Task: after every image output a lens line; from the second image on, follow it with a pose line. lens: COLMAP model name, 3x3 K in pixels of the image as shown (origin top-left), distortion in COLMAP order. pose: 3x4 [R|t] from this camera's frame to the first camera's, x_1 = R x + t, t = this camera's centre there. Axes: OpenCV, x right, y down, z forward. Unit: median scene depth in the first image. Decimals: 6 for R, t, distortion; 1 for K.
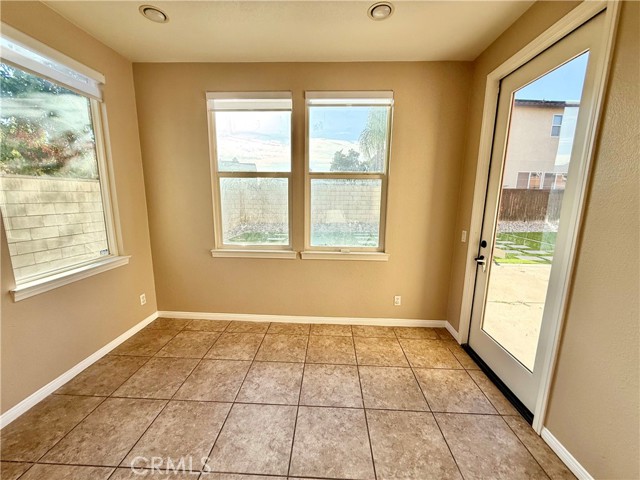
lens RADIAL K [[254.7, 0, 320.2], [0, 254.7, 239.3], [0, 0, 1]] dist [-0.003811, 0.001051]
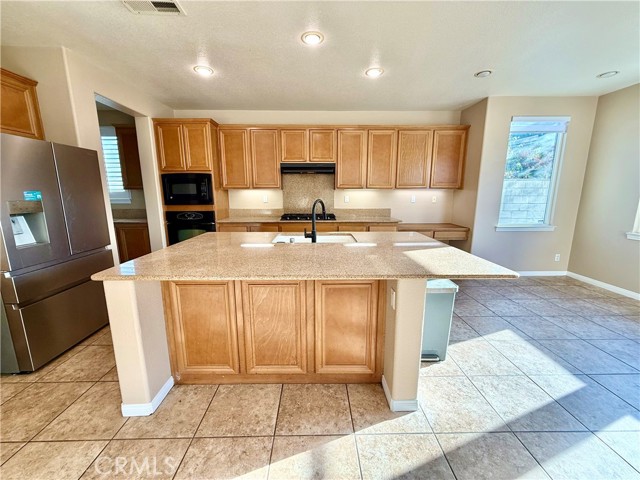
lens RADIAL K [[254.7, 0, 319.8], [0, 254.7, 240.0], [0, 0, 1]] dist [-0.003811, 0.001051]
pose [[0.057723, 0.170062, -0.983741, 0.719193], [-0.166062, 0.973292, 0.158511, 0.137521], [0.984424, 0.154212, 0.084422, -0.554753]]
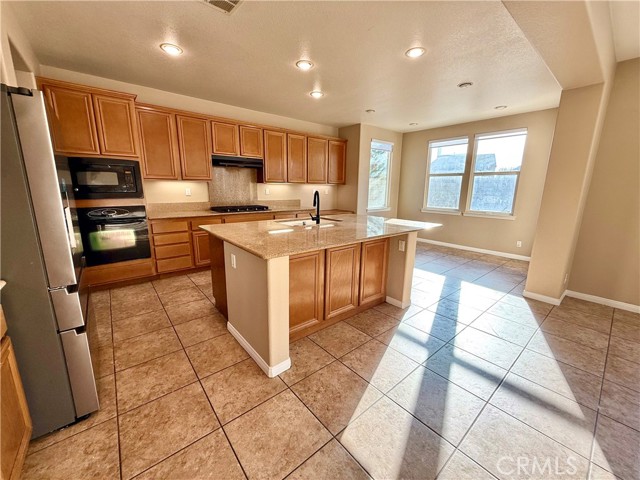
lens RADIAL K [[254.7, 0, 319.7], [0, 254.7, 238.2], [0, 0, 1]] dist [-0.003811, 0.001051]
pose [[0.667666, 0.143016, -0.730594, 0.716000], [-0.128935, 0.988758, 0.075723, 0.265747], [0.733210, 0.043641, 0.678600, -1.288669]]
